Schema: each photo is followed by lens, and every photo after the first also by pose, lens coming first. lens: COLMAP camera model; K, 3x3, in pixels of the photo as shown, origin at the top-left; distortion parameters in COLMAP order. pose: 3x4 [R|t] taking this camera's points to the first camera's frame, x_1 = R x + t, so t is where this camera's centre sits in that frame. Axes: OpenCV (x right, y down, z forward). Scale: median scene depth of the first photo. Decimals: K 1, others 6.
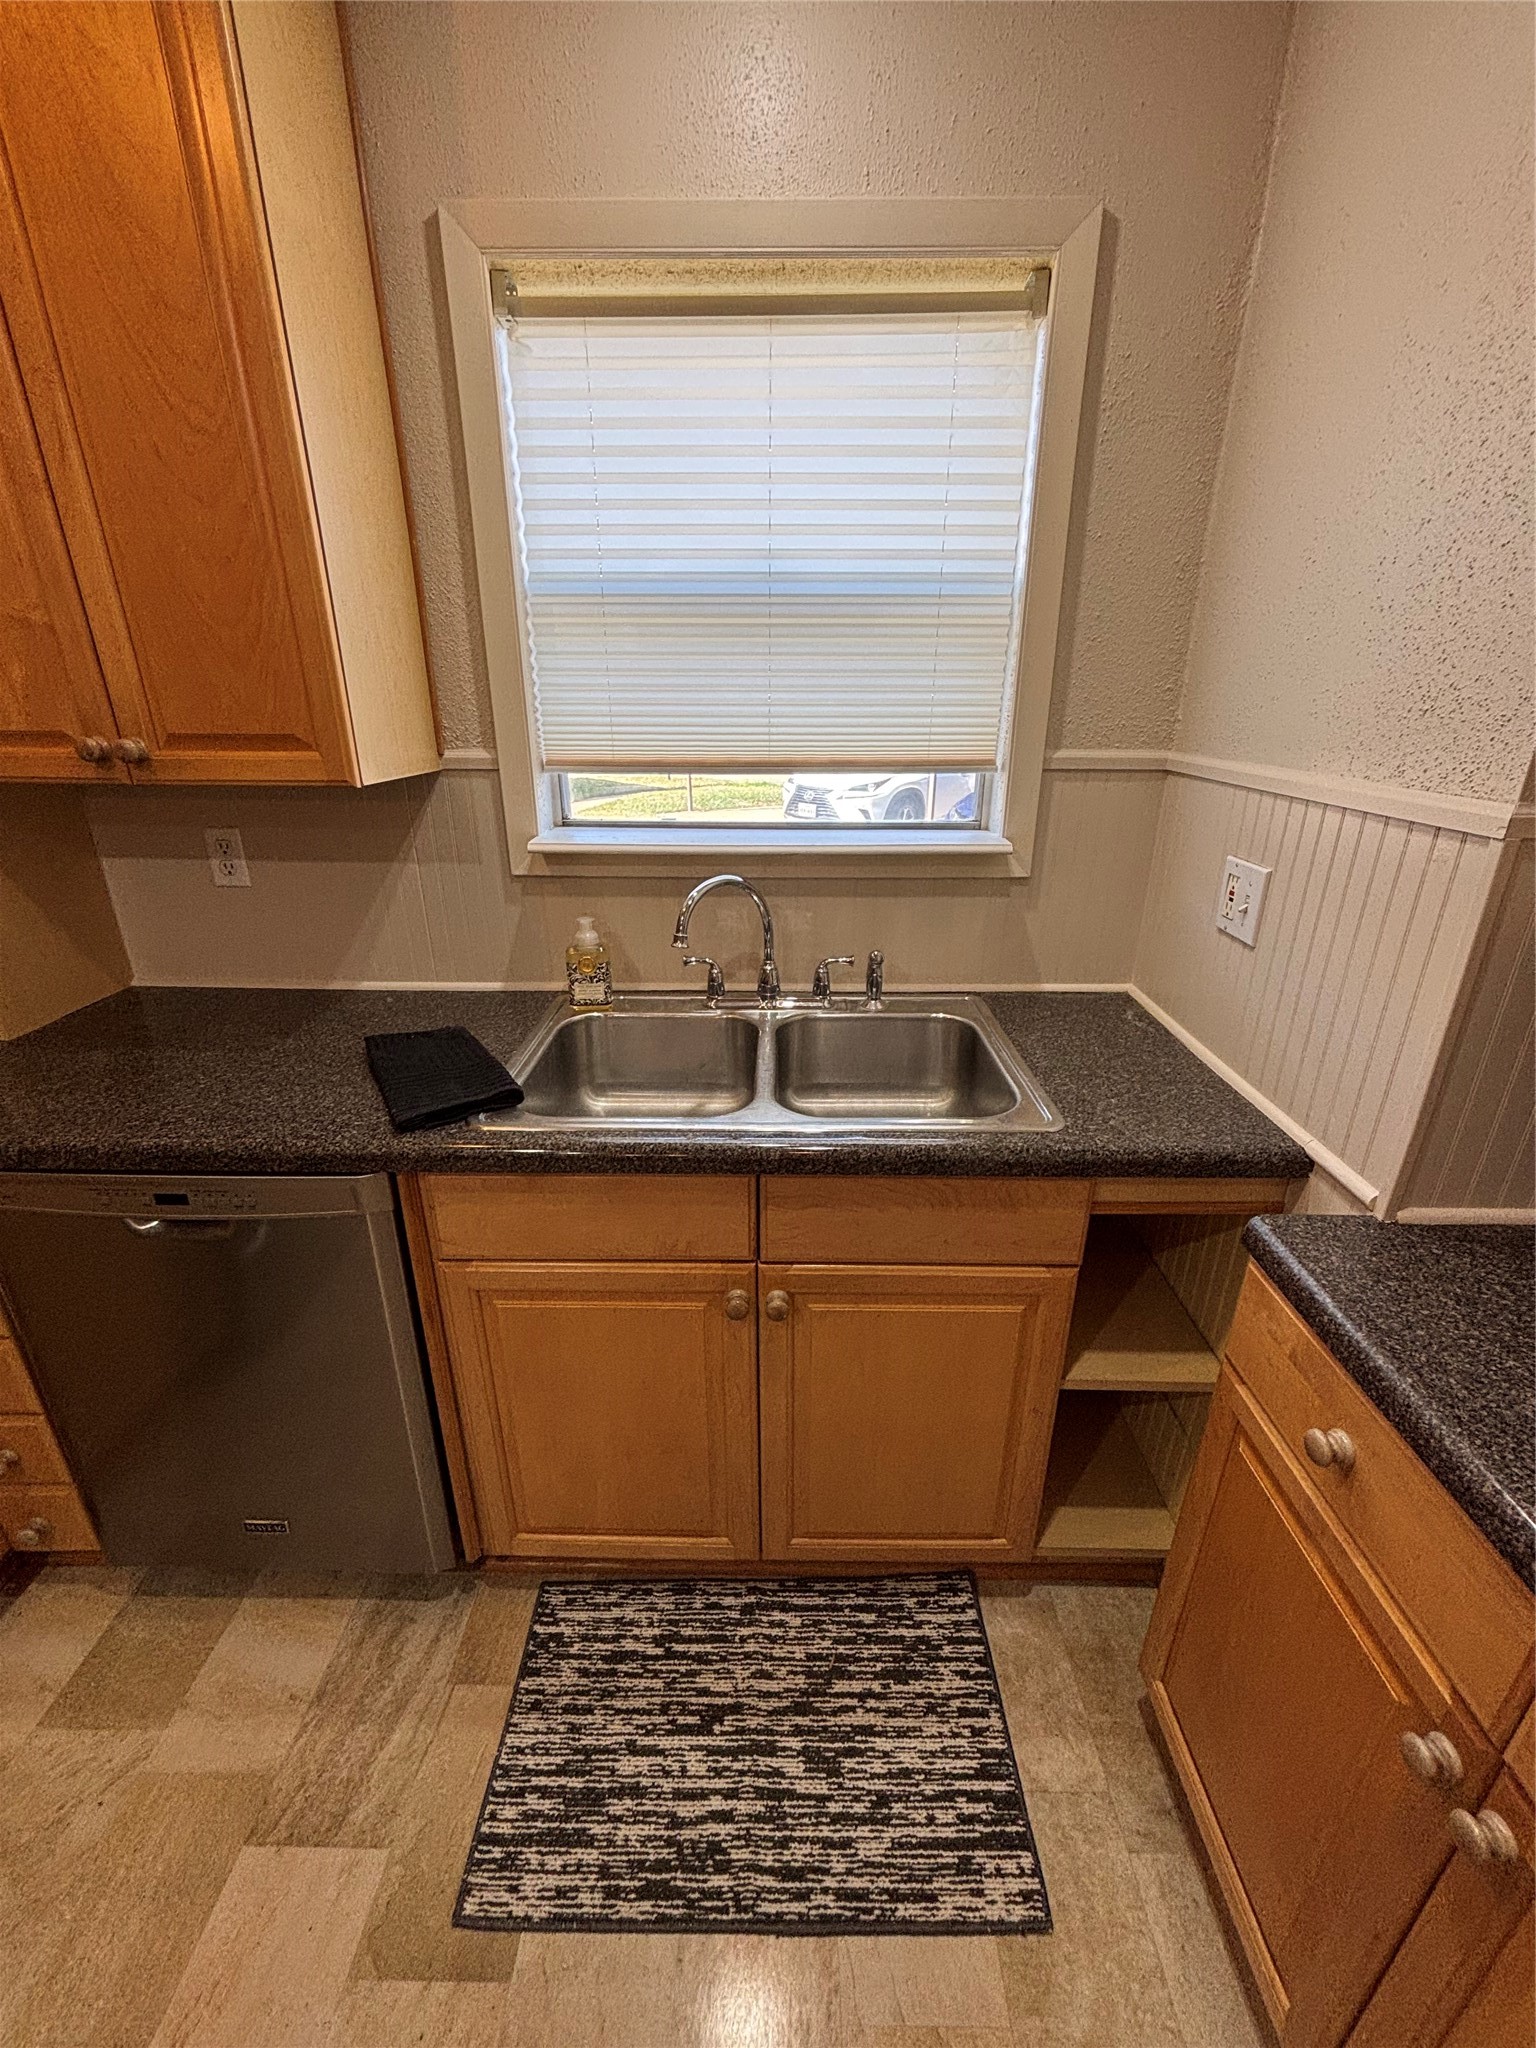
lens RADIAL K [[827.3, 0, 777.5], [0, 827.3, 1022.8], [0, 0, 1]] dist [0.002303, 0.000527]
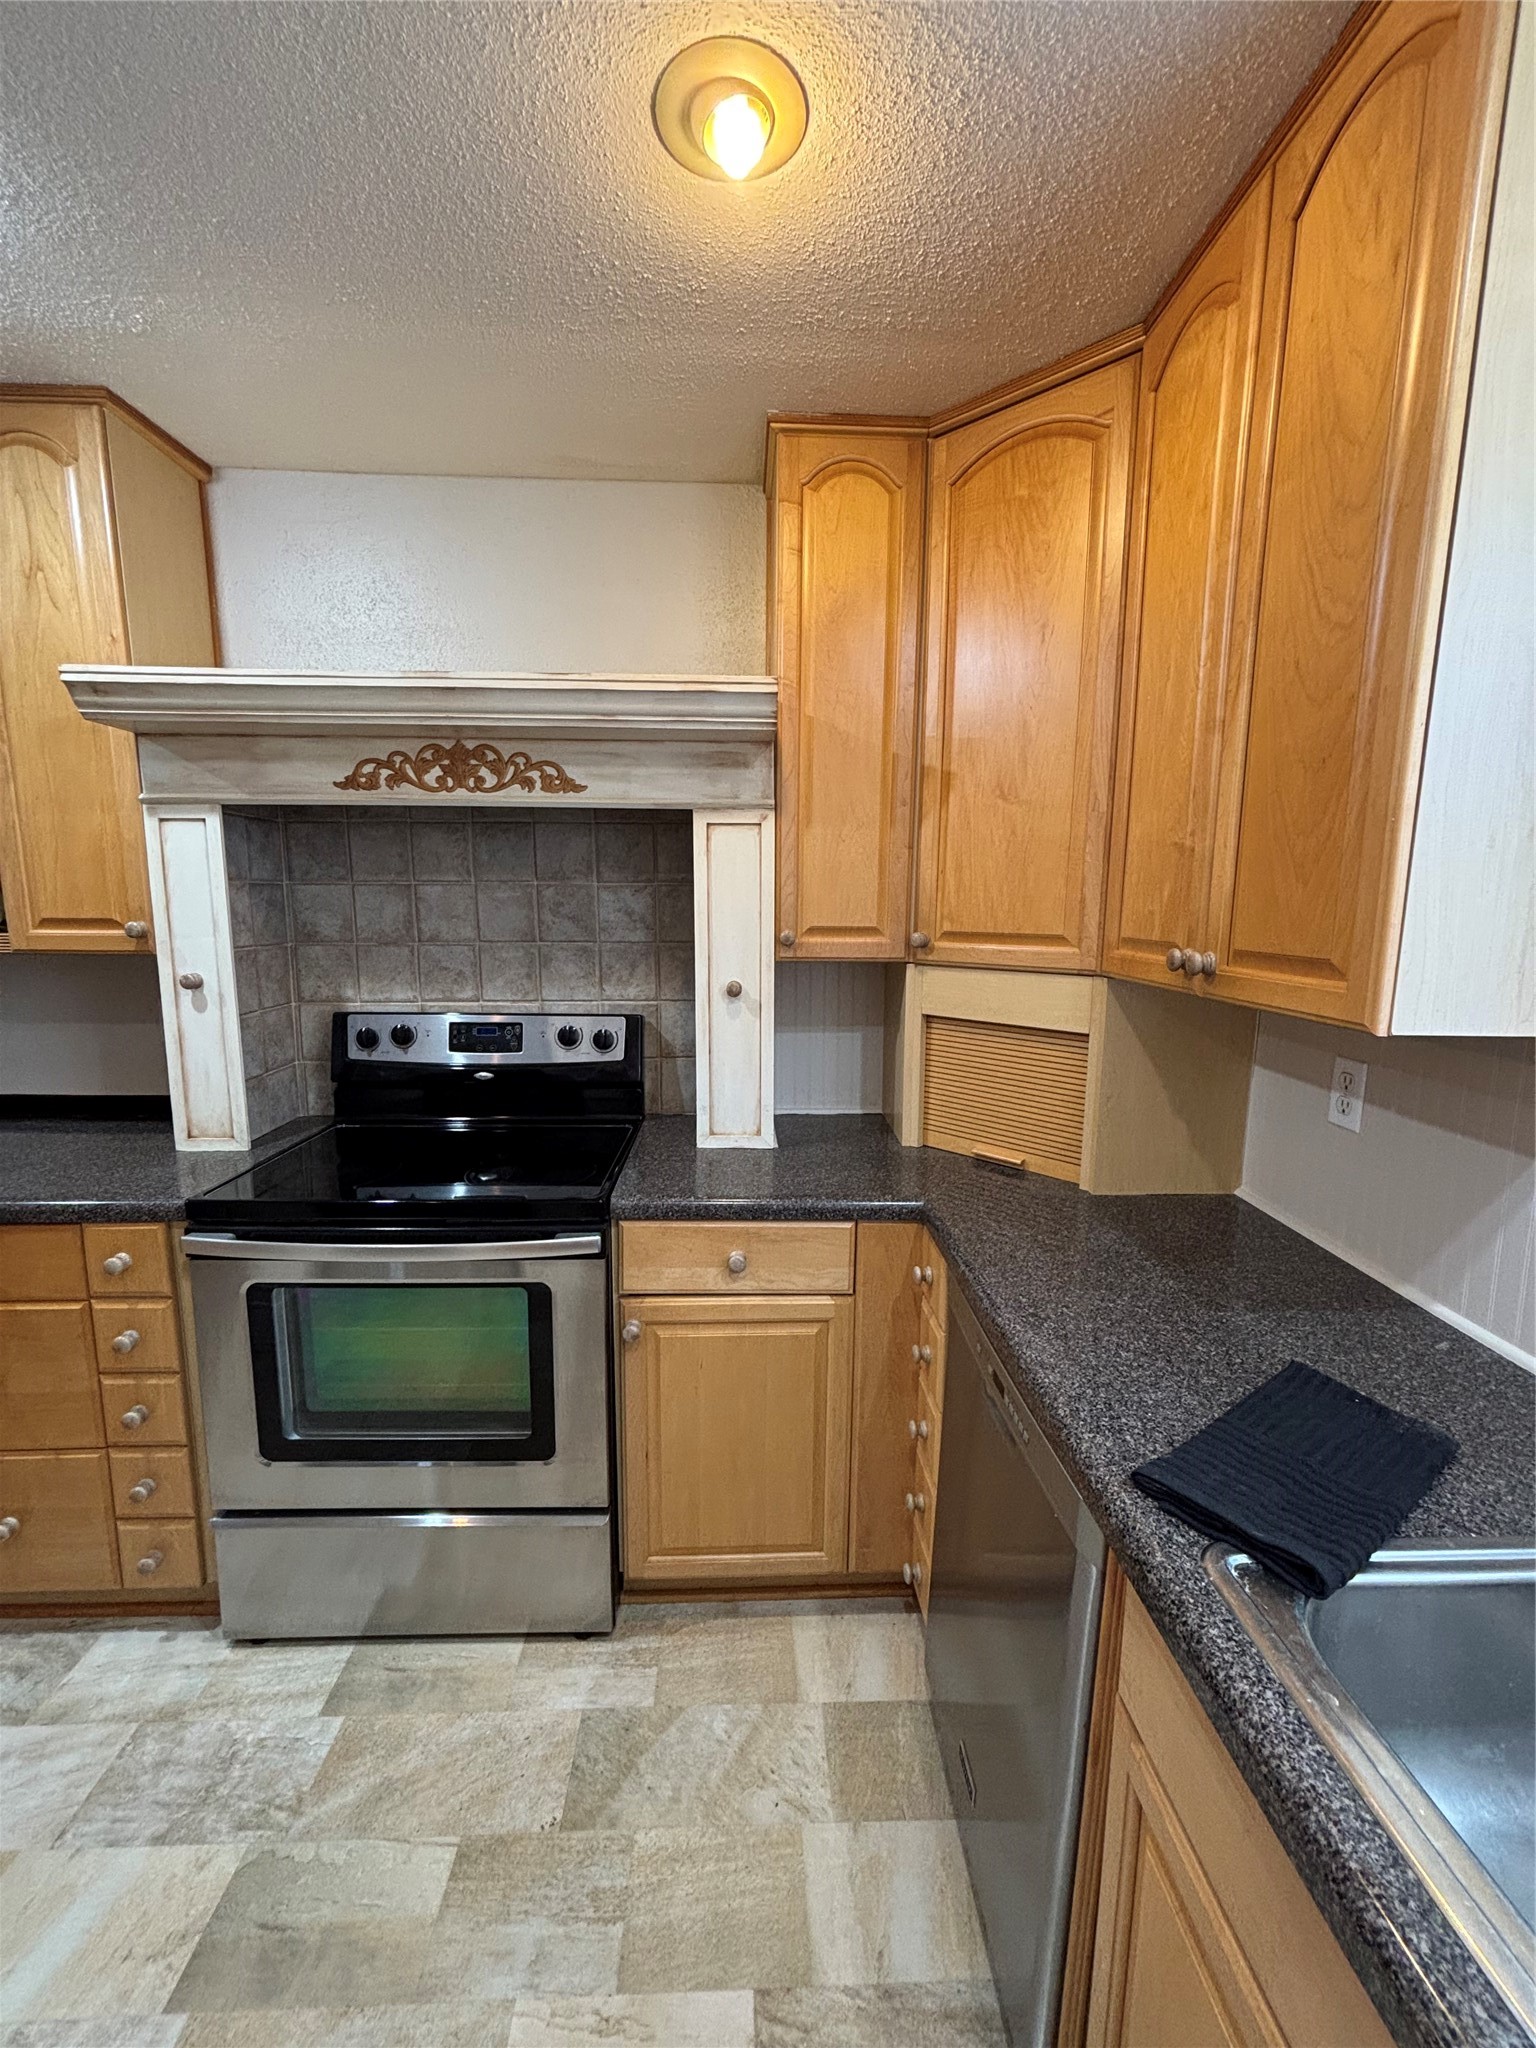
lens RADIAL K [[827.3, 0, 767.1], [0, 827.3, 1023.2], [0, 0, 1]] dist [0.002303, 0.000527]
pose [[0.041040, 0.139322, -0.989396, 0.147743], [-0.376720, 0.919307, 0.113826, -0.158284], [0.925418, 0.368054, 0.090214, 0.403025]]
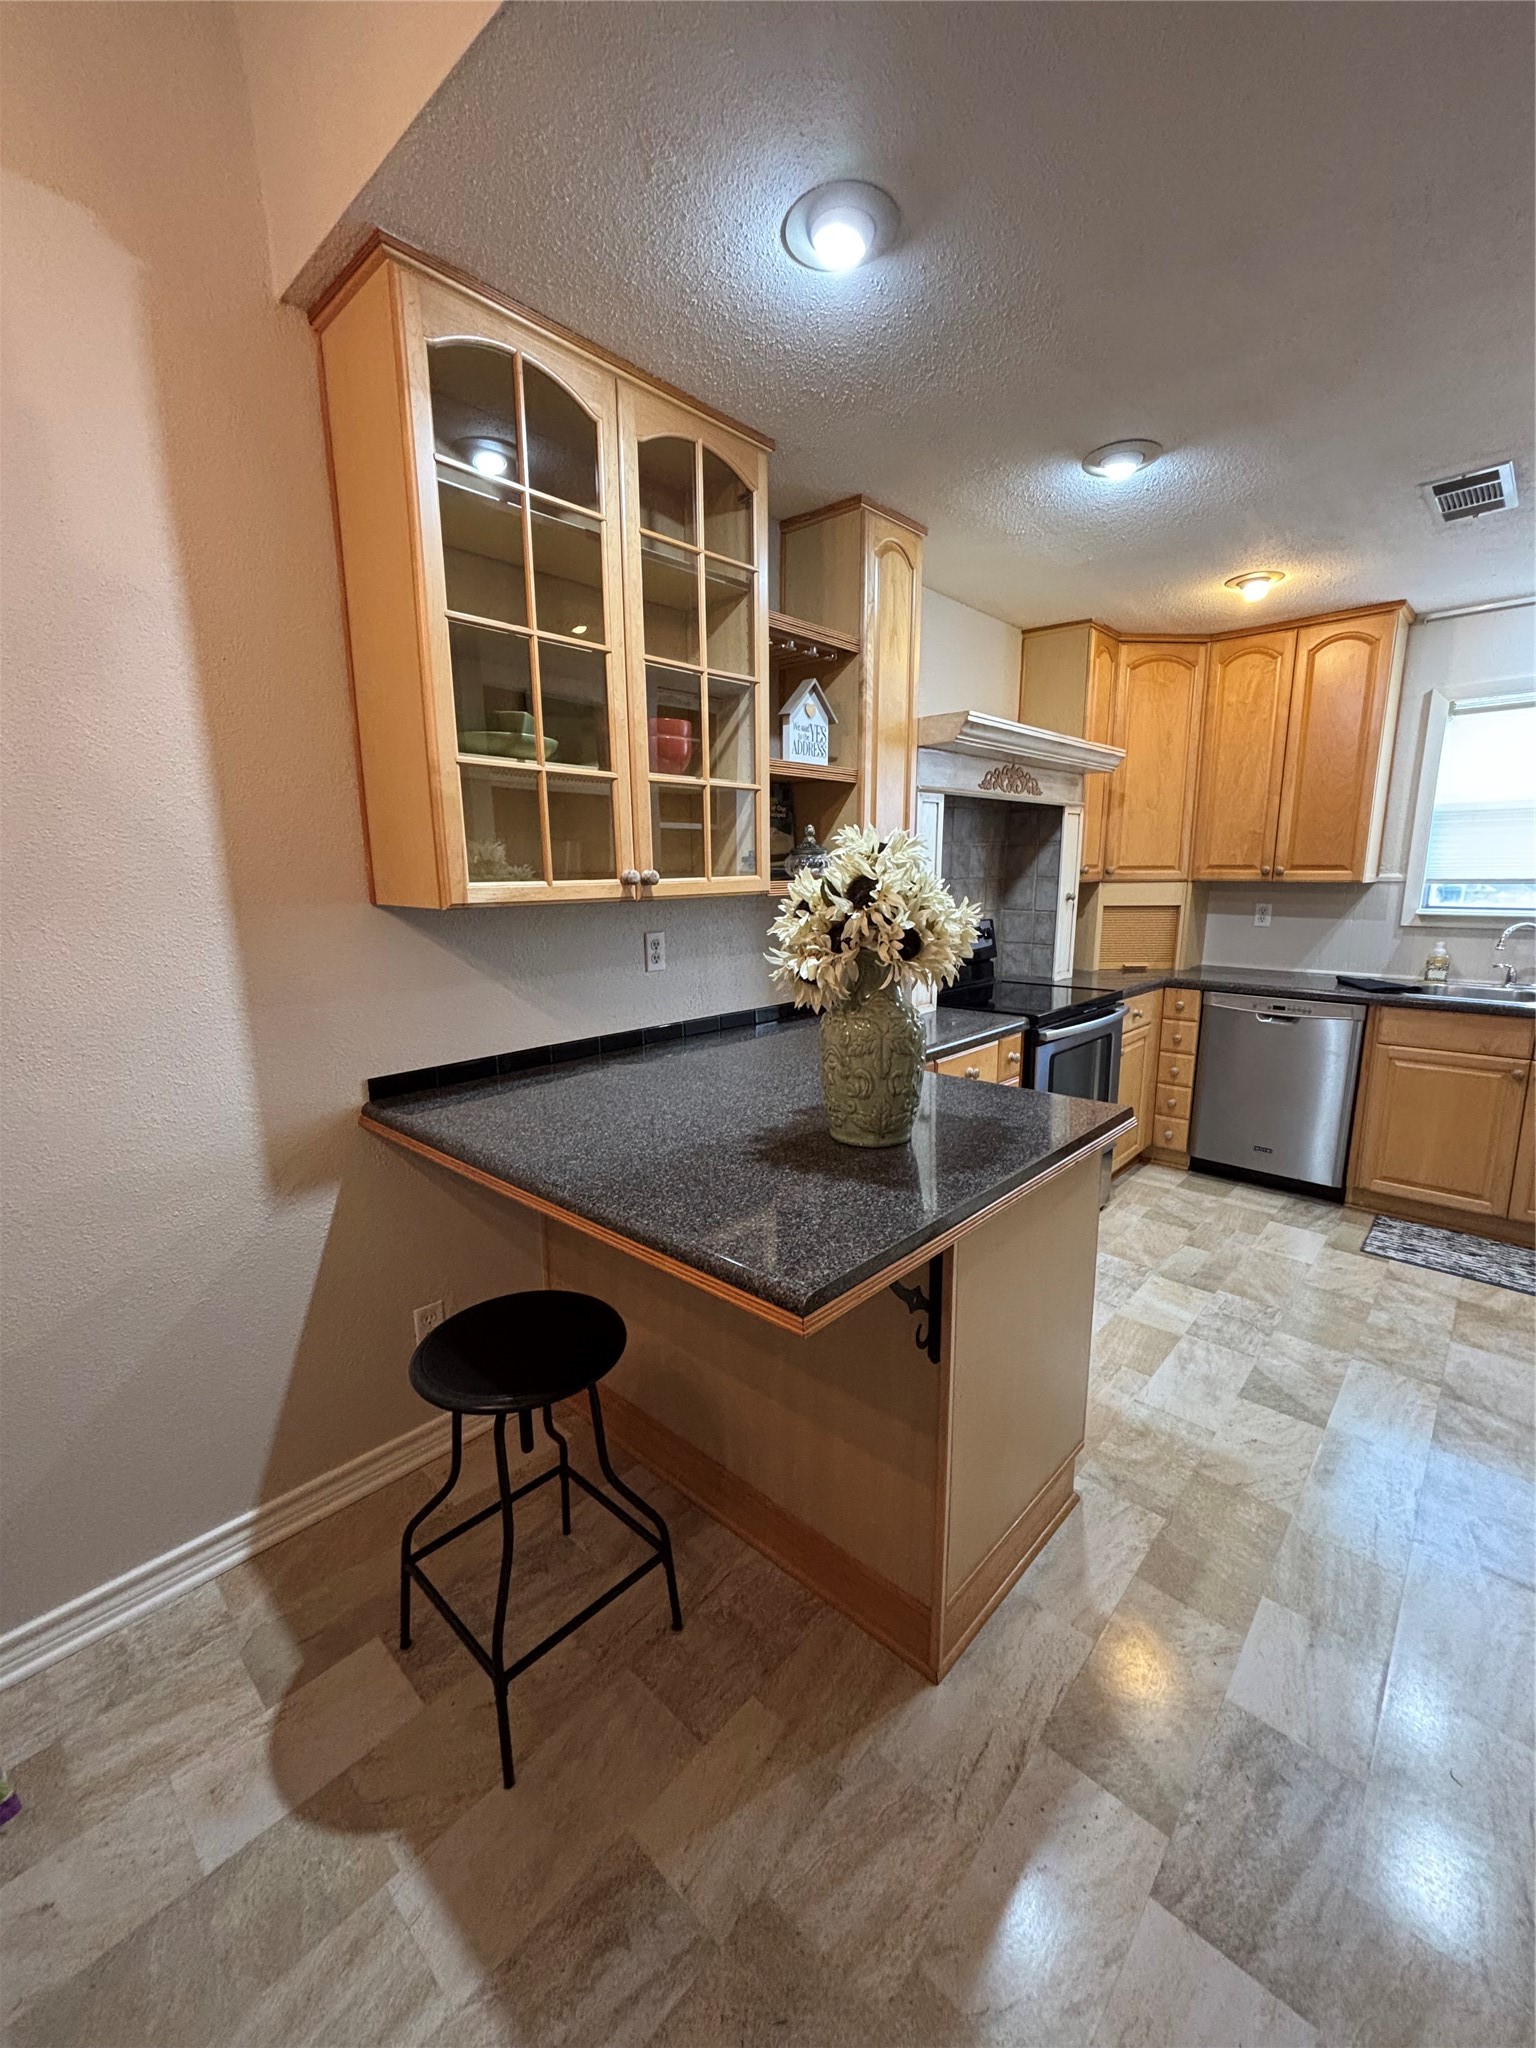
lens RADIAL K [[827.3, 0, 782.1], [0, 827.3, 1020.5], [0, 0, 1]] dist [0.002303, 0.000527]
pose [[0.744578, 0.112779, -0.657940, -0.063045], [-0.236281, 0.966343, -0.101752, 0.814236], [0.624320, 0.231221, 0.746165, -1.965901]]
